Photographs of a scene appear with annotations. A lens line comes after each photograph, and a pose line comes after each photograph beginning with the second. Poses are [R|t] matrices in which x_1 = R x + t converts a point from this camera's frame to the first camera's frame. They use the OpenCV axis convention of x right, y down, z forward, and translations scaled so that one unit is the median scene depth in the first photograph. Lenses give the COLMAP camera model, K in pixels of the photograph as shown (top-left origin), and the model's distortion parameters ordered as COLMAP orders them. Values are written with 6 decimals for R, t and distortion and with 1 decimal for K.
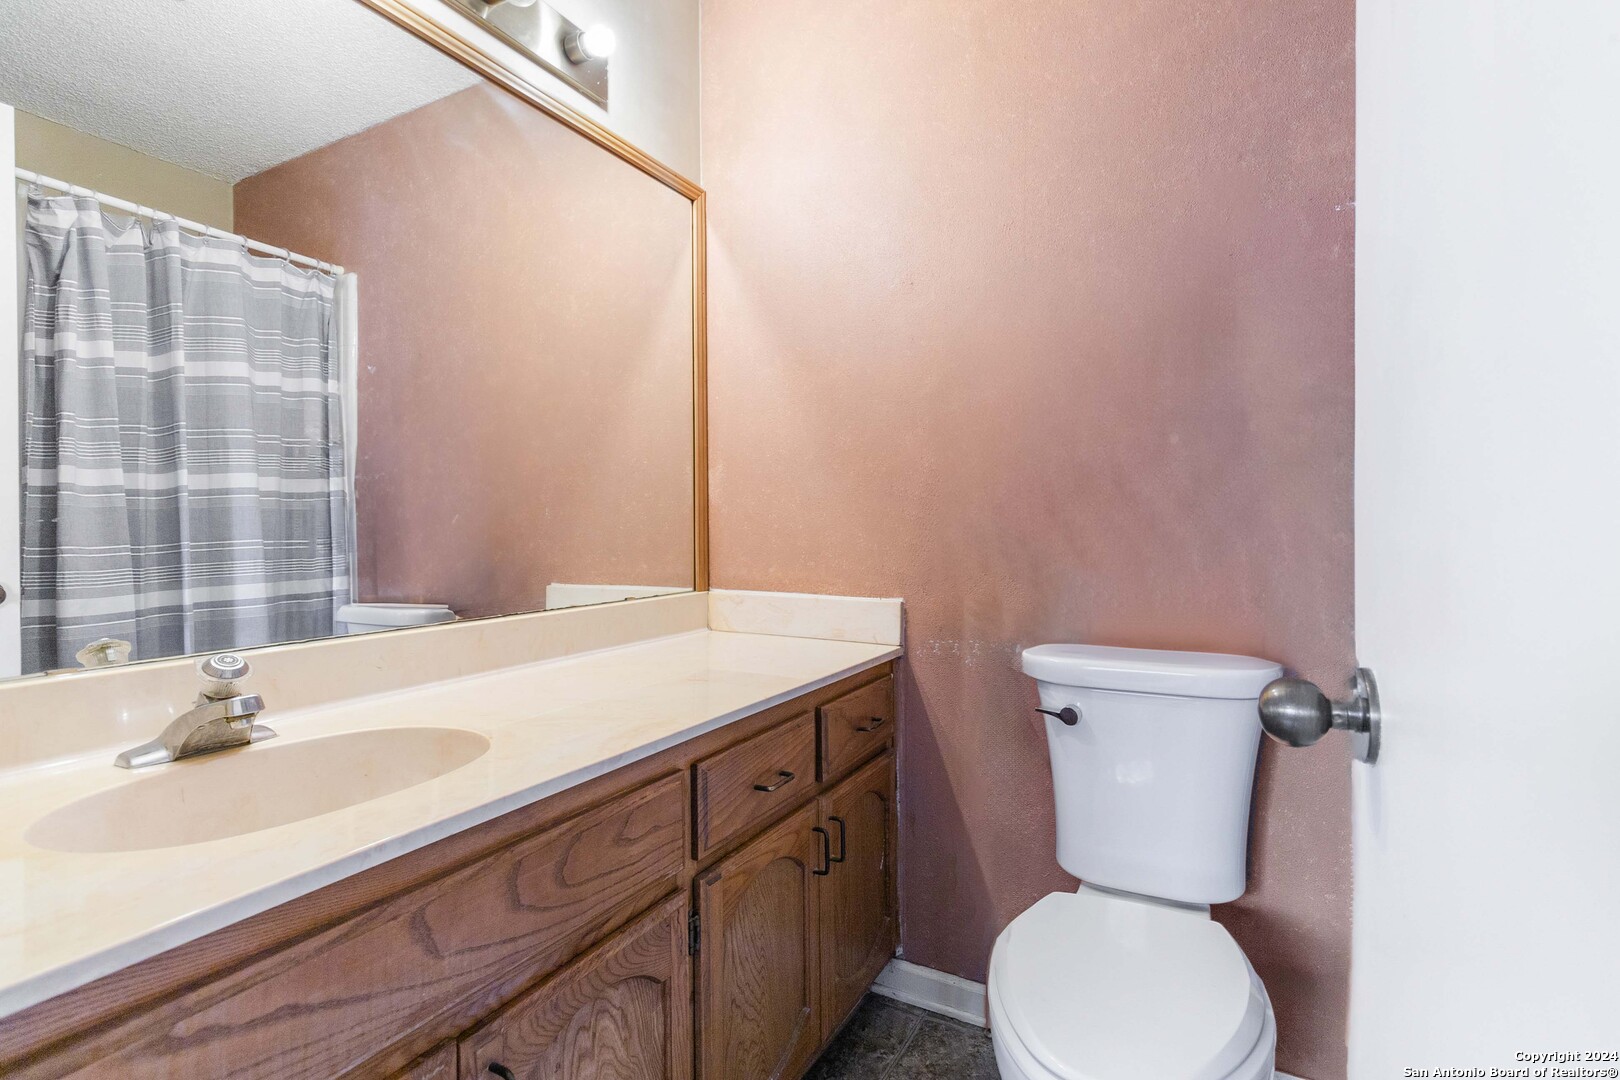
lens RADIAL K [[772.5, 0, 804.0], [0, 772.5, 509.9], [0, 0, 1]] dist [-0.000710, 0.004573]
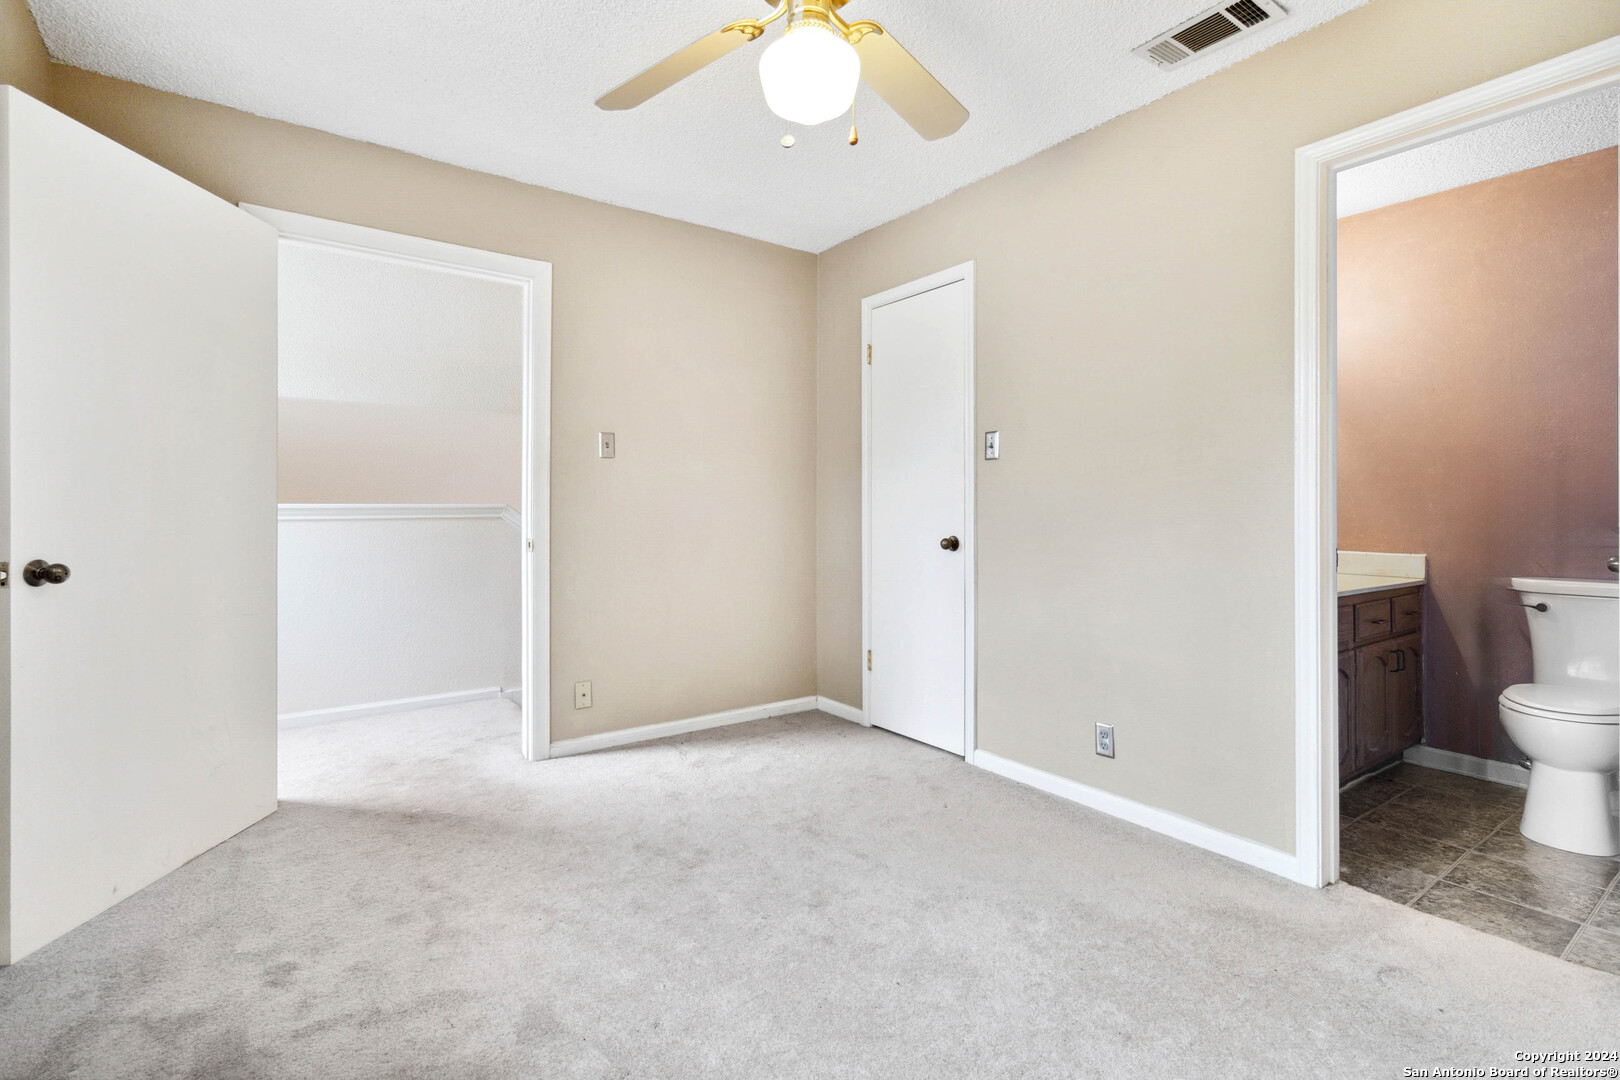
lens RADIAL K [[772.5, 0, 804.0], [0, 772.5, 509.9], [0, 0, 1]] dist [-0.000710, 0.004573]
pose [[0.909458, 0.000263, -0.415795, -0.489355], [0.001853, 0.999987, 0.004685, -0.007077], [0.415791, -0.005031, 0.909446, -1.416437]]
